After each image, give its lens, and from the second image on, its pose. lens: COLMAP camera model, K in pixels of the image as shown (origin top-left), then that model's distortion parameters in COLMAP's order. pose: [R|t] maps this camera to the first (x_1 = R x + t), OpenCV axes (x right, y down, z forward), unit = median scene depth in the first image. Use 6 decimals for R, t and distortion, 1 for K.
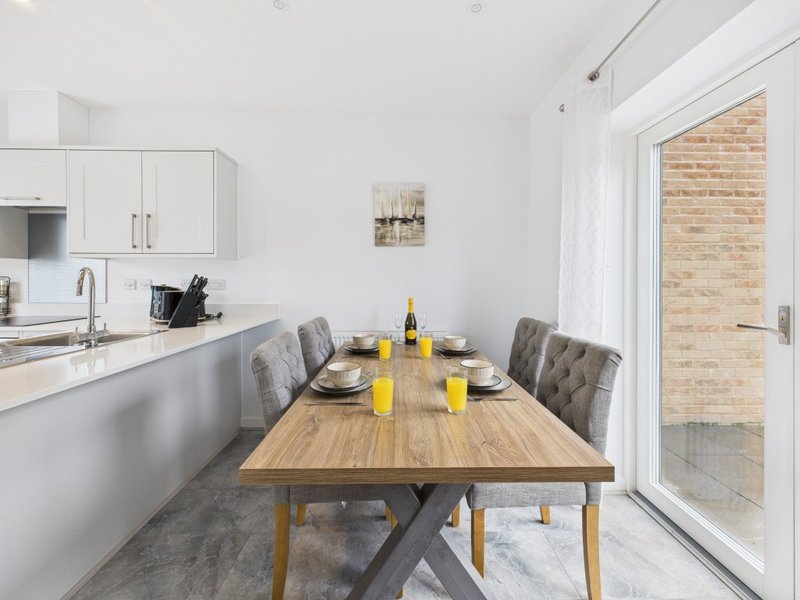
lens RADIAL K [[319.9, 0, 402.6], [0, 319.9, 282.0], [0, 0, 1]] dist [0.001366, -0.000071]
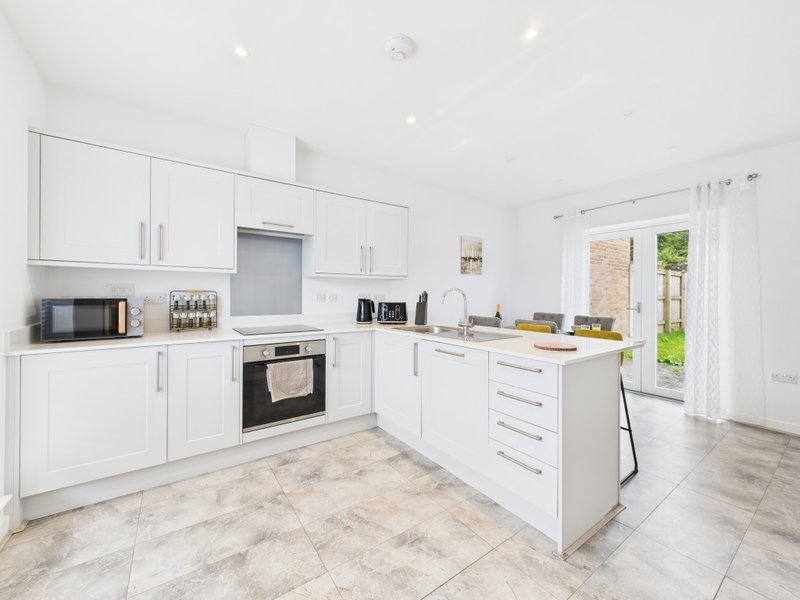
lens RADIAL K [[319.9, 0, 395.3], [0, 319.9, 297.0], [0, 0, 1]] dist [0.001366, -0.000071]
pose [[0.834077, -0.005369, 0.551622, -1.465136], [0.004579, 0.999986, 0.002809, 0.001758], [-0.551630, 0.000183, 0.834089, -0.214654]]
